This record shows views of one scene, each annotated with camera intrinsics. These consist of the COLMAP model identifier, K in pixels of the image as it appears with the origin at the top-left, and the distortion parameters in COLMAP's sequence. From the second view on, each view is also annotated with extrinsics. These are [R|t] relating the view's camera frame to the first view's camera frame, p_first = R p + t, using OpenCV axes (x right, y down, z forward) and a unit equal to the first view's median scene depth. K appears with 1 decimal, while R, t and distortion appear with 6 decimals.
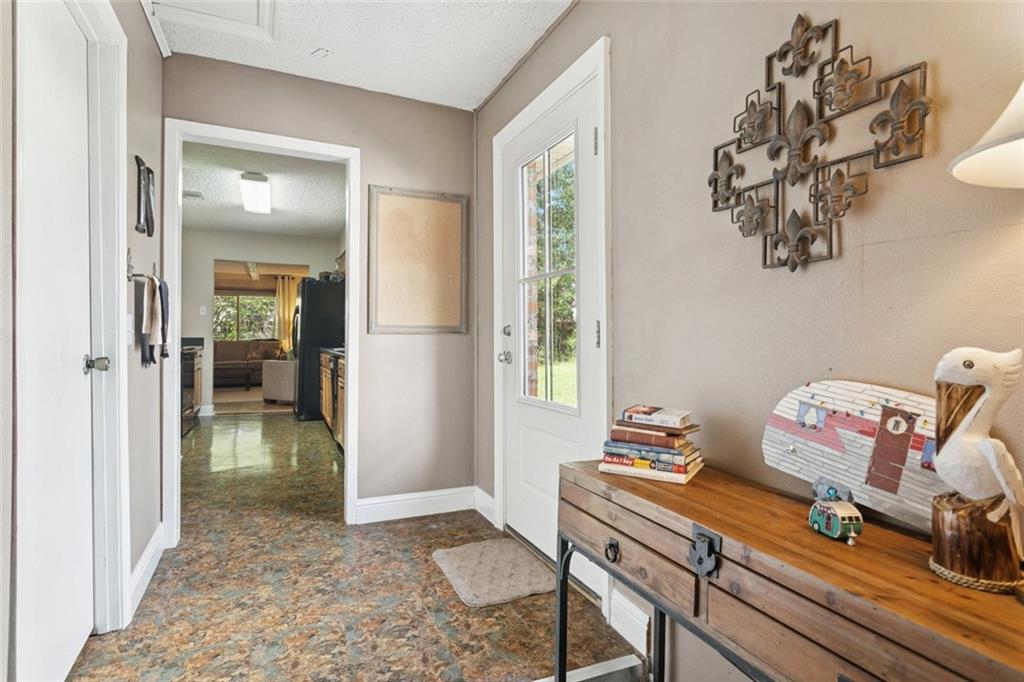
lens RADIAL K [[530.0, 0, 503.0], [0, 530.0, 340.0], [0, 0, 1]] dist [0.019650, 0.002581]
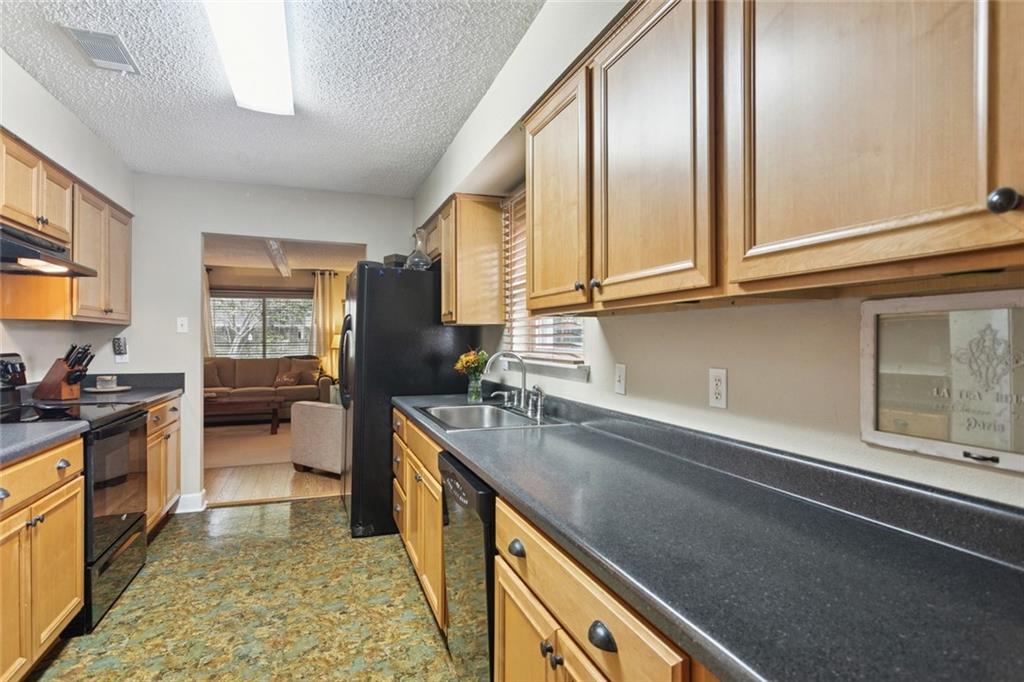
lens RADIAL K [[530.0, 0, 517.0], [0, 530.0, 345.9], [0, 0, 1]] dist [0.019650, 0.002581]
pose [[0.999054, -0.004299, -0.043285, -0.120725], [0.004740, 0.999938, 0.010070, -0.023667], [0.043239, -0.010266, 0.999012, 0.293221]]
